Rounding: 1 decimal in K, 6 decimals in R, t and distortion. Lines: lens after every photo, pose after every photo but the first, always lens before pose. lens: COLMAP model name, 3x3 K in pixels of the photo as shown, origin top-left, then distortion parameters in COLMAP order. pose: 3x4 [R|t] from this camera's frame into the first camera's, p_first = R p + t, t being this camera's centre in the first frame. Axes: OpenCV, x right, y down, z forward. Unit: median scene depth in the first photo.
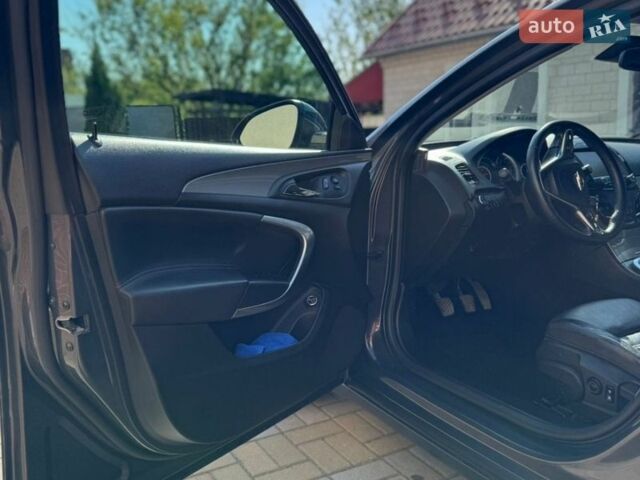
lens RADIAL K [[601.5, 0, 320.8], [0, 601.5, 243.2], [0, 0, 1]] dist [0.155622, -0.326424]
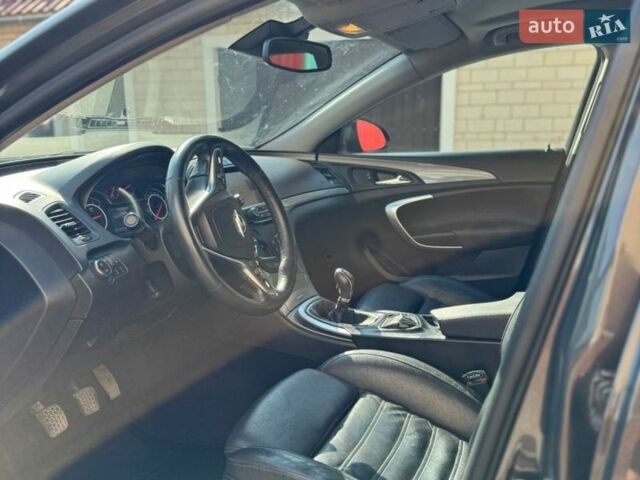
lens RADIAL K [[601.5, 0, 320.8], [0, 601.5, 243.2], [0, 0, 1]] dist [0.155622, -0.326424]
pose [[0.797342, -0.104077, 0.594486, 0.082605], [0.098125, 0.994268, 0.042459, -0.097545], [-0.595497, 0.024480, 0.802985, 0.383712]]
